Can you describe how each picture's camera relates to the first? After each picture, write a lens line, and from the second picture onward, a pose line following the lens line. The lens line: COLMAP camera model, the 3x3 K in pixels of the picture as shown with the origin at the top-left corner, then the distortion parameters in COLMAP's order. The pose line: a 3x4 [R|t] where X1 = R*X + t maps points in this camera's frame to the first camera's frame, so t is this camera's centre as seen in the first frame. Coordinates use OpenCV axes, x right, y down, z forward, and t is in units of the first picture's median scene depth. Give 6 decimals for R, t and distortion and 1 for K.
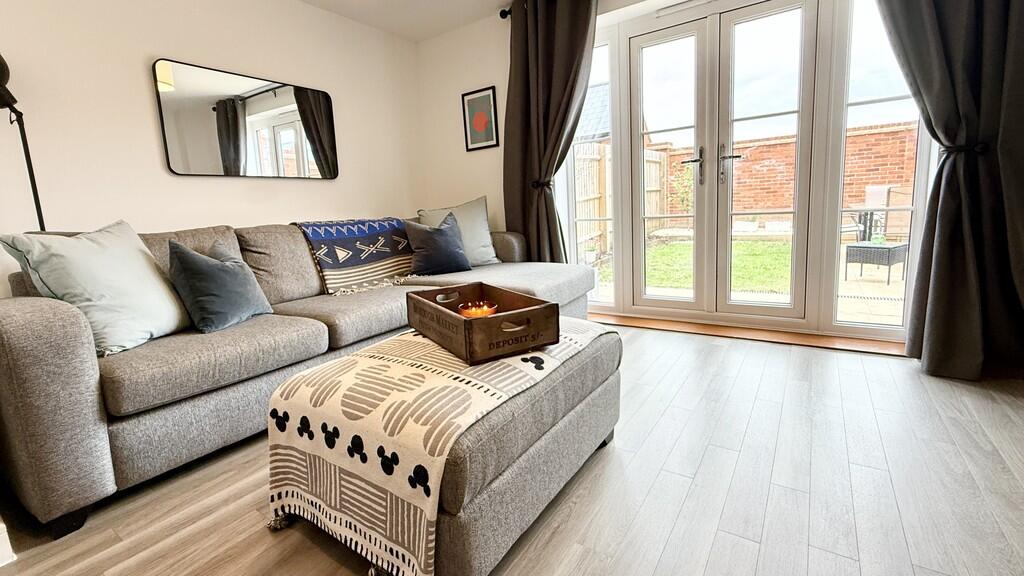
lens RADIAL K [[431.6, 0, 512.9], [0, 431.6, 286.5], [0, 0, 1]] dist [0.000740, 0.000046]
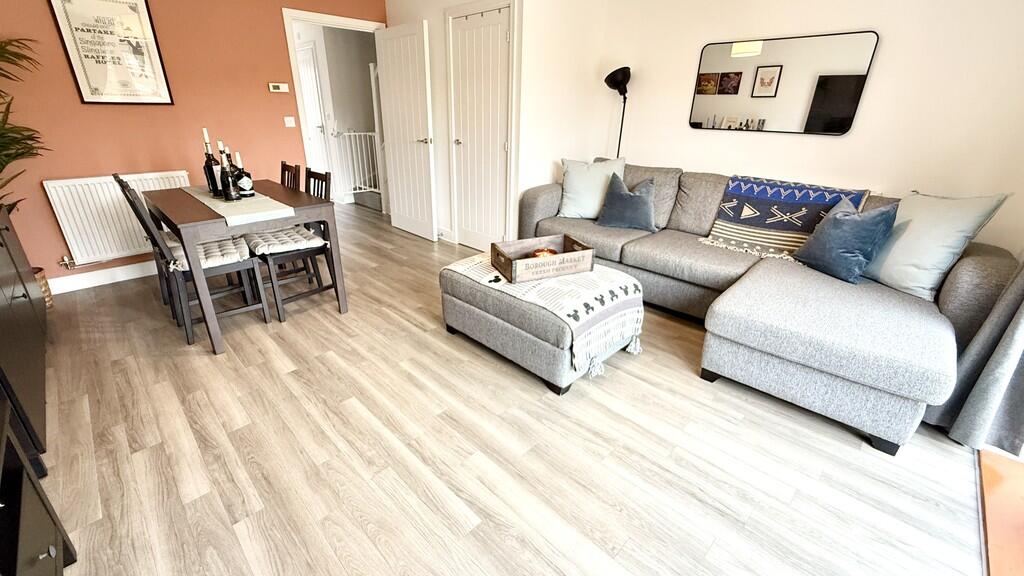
lens RADIAL K [[411.8, 0, 511.6], [0, 411.8, 284.0], [0, 0, 1]] dist [0.003726, 0.000721]
pose [[-0.178747, 0.428843, -0.885518, 0.764590], [-0.191127, 0.867734, 0.458811, -0.299568], [0.965153, 0.251258, -0.073141, 0.572589]]
